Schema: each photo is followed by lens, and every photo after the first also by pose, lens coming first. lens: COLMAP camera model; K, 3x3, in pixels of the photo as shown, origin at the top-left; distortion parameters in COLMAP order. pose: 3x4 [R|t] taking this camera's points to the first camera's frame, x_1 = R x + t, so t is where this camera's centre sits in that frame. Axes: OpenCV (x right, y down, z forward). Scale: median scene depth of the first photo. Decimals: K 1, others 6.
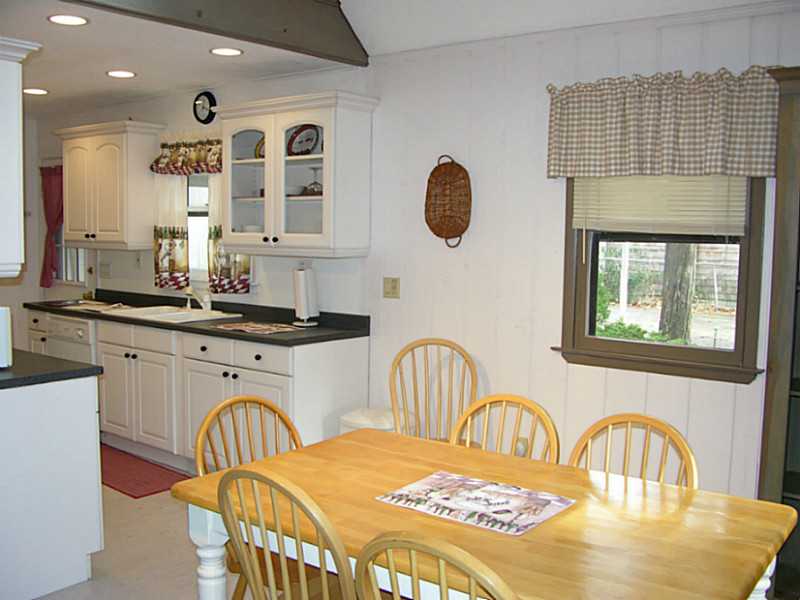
lens RADIAL K [[819.1, 0, 396.1], [0, 819.1, 296.9], [0, 0, 1]] dist [-0.141938, 0.000000]
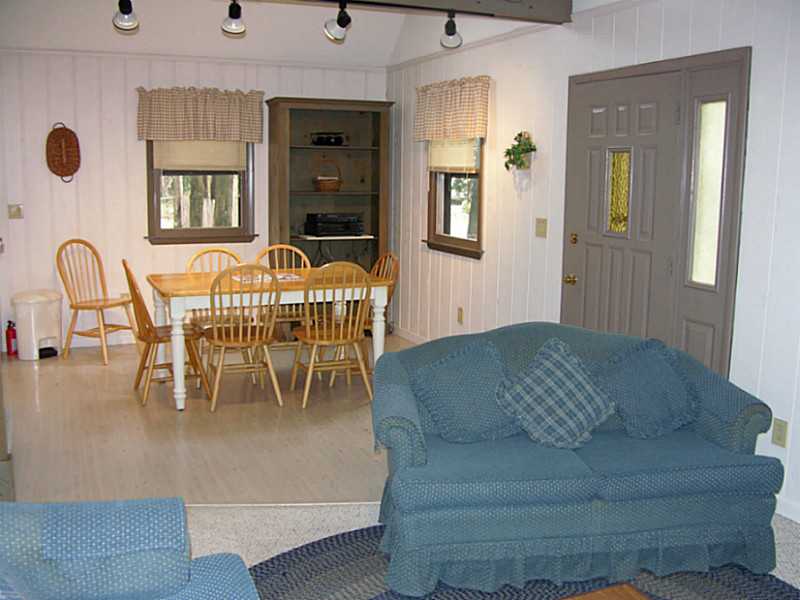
lens RADIAL K [[819.1, 0, 393.8], [0, 819.1, 298.3], [0, 0, 1]] dist [-0.141938, 0.000000]
pose [[0.495379, -0.139626, 0.857382, -0.903015], [0.068552, 0.990203, 0.121648, 0.016113], [-0.865968, -0.001487, 0.500097, -0.289873]]
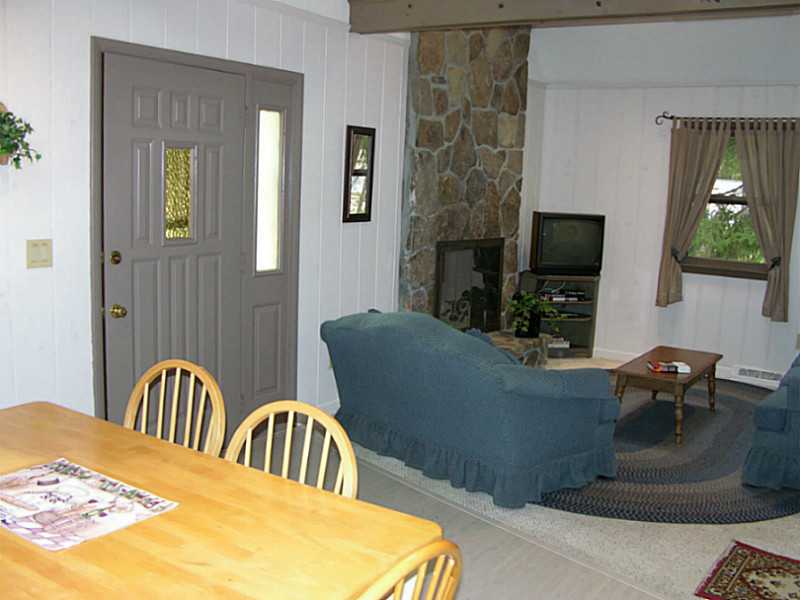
lens RADIAL K [[819.1, 0, 399.7], [0, 819.1, 302.4], [0, 0, 1]] dist [-0.141938, 0.000000]
pose [[-0.996759, -0.040587, -0.069453, -0.088663], [-0.055543, 0.971784, 0.229238, -0.071459], [0.058190, 0.232353, -0.970889, 0.845261]]
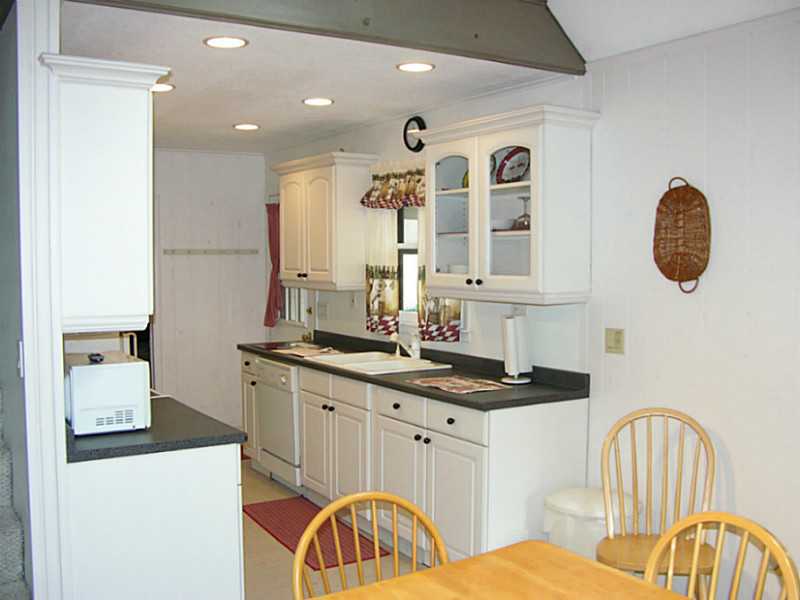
lens RADIAL K [[819.1, 0, 405.1], [0, 819.1, 301.6], [0, 0, 1]] dist [-0.141938, 0.000000]
pose [[0.945228, 0.004127, -0.326384, 0.060643], [-0.014386, 0.999475, -0.029023, -0.023959], [0.326092, 0.032129, 0.944792, 0.163648]]
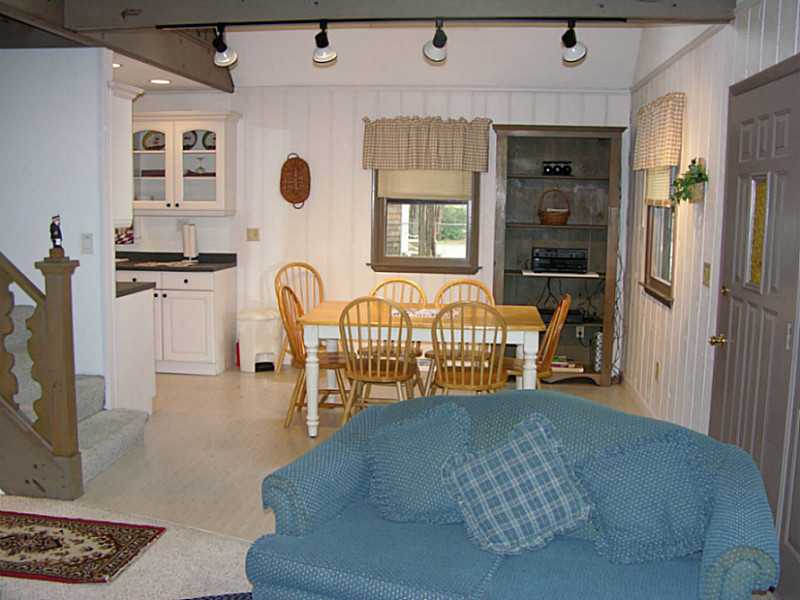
lens RADIAL K [[819.1, 0, 398.0], [0, 819.1, 298.5], [0, 0, 1]] dist [-0.141938, 0.000000]
pose [[0.857231, -0.064071, 0.510930, -0.579371], [0.039694, 0.997499, 0.058489, 0.030805], [-0.513400, -0.029857, 0.857630, -0.502411]]
